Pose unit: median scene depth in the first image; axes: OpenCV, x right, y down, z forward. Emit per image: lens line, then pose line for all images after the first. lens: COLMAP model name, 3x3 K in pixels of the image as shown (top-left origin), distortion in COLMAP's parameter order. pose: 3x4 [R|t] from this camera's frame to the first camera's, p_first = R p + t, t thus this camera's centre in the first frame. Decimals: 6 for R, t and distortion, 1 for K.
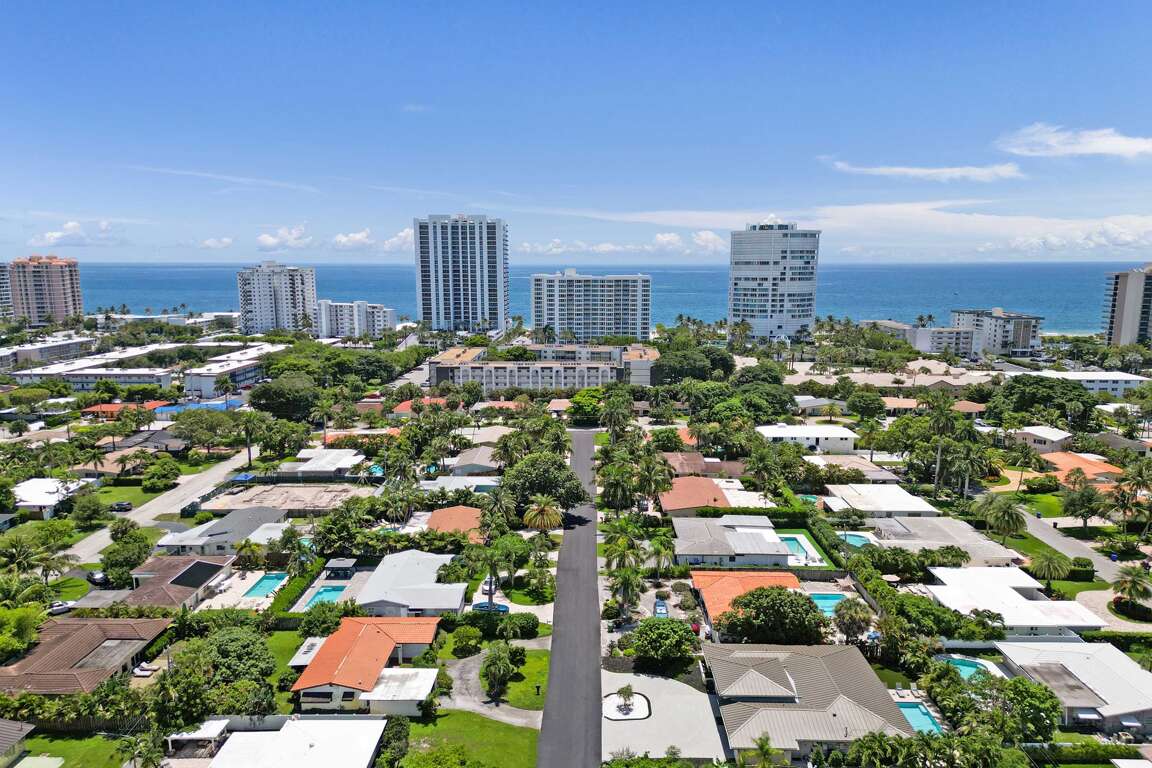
lens RADIAL K [[834.2, 0, 577.8], [0, 834.2, 386.4], [0, 0, 1]] dist [0.022890, -0.002175]
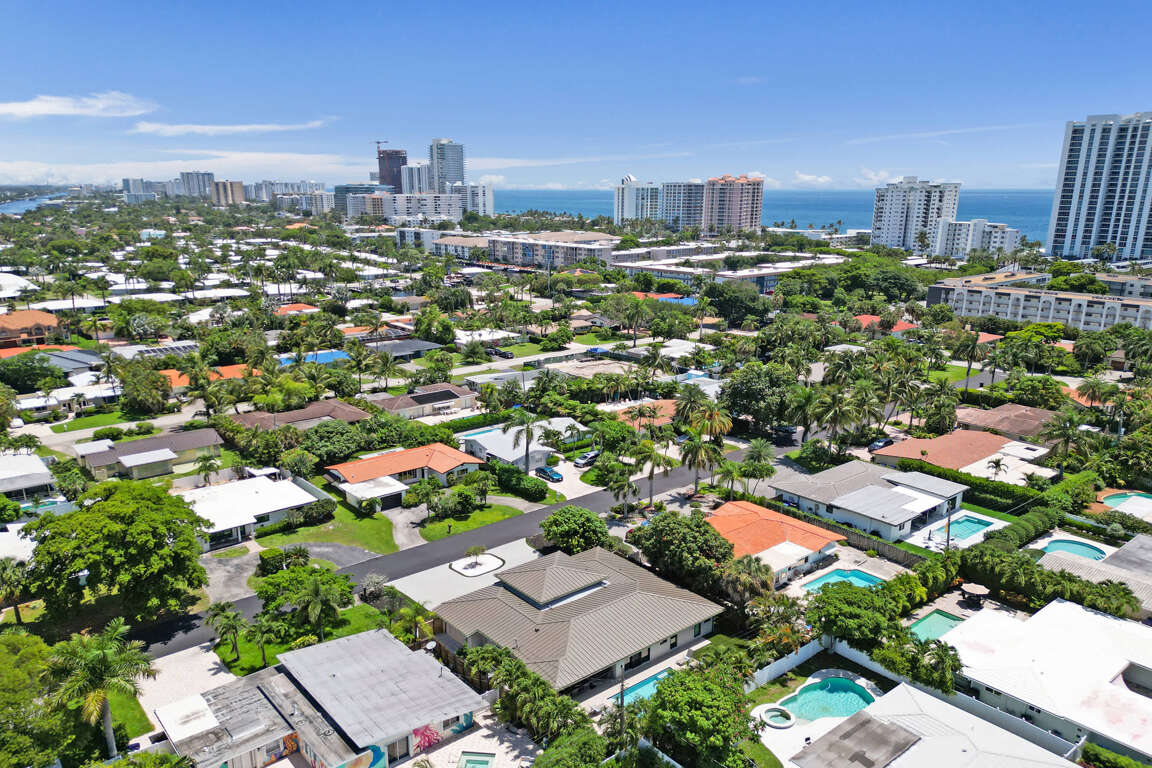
lens RADIAL K [[834.2, 0, 579.0], [0, 834.2, 382.5], [0, 0, 1]] dist [0.022890, -0.002175]
pose [[0.659105, 0.169921, -0.732603, 0.293288], [-0.109123, 0.985439, 0.130389, 0.002118], [0.744092, -0.005997, 0.668051, 0.133487]]
